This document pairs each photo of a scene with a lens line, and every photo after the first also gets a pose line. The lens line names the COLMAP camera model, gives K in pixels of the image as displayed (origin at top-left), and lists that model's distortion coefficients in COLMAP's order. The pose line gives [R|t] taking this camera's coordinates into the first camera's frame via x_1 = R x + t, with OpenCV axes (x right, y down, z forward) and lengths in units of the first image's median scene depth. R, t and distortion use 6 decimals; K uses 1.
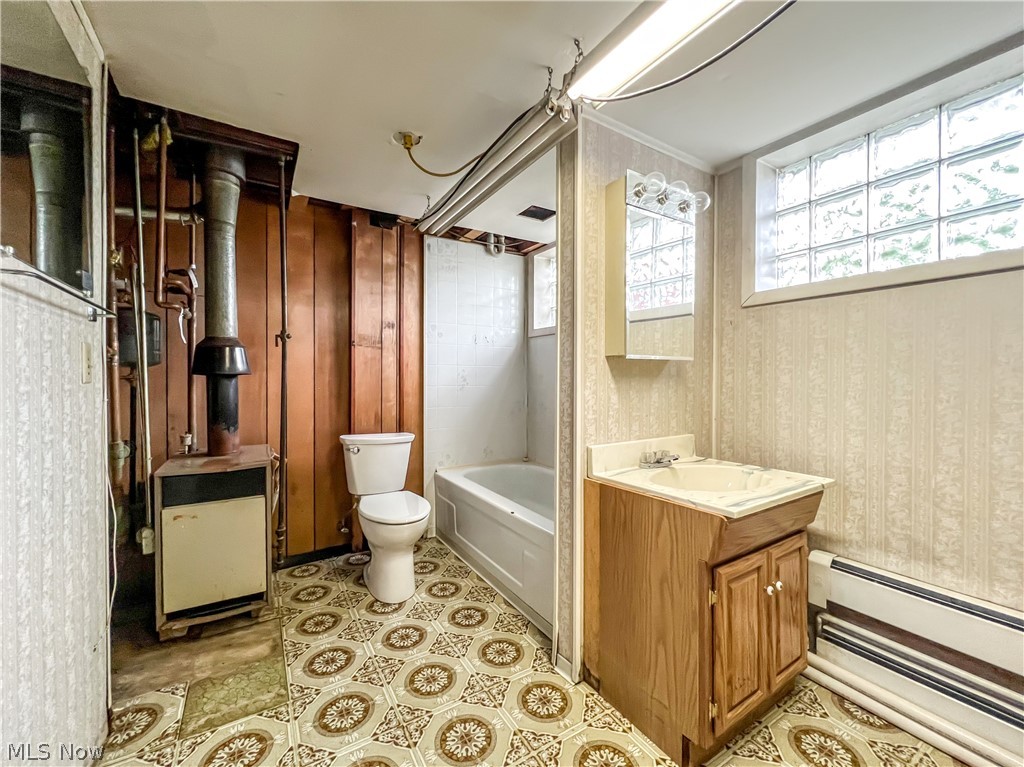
lens RADIAL K [[421.1, 0, 510.3], [0, 421.1, 383.3], [0, 0, 1]] dist [0.007507, -0.000900]
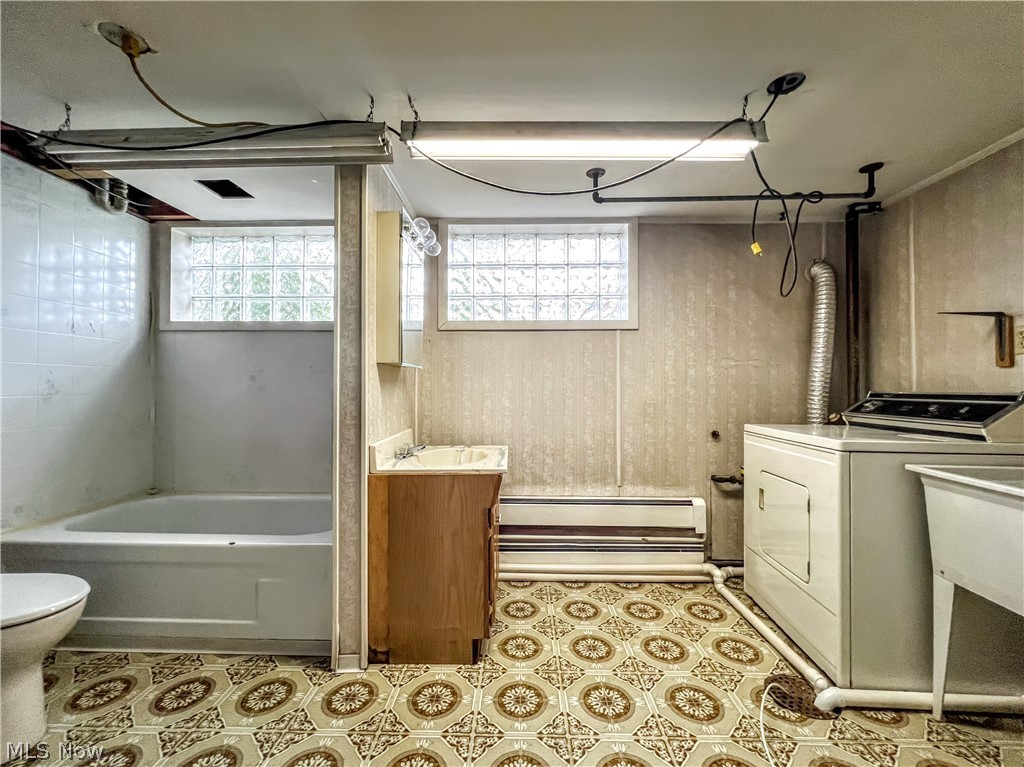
lens RADIAL K [[421.1, 0, 510.1], [0, 421.1, 382.7], [0, 0, 1]] dist [0.007507, -0.000900]
pose [[0.550058, 0.004300, 0.835115, -0.490472], [0.011412, 0.999855, -0.012665, 0.005955], [-0.835048, 0.016497, 0.549929, 0.089313]]
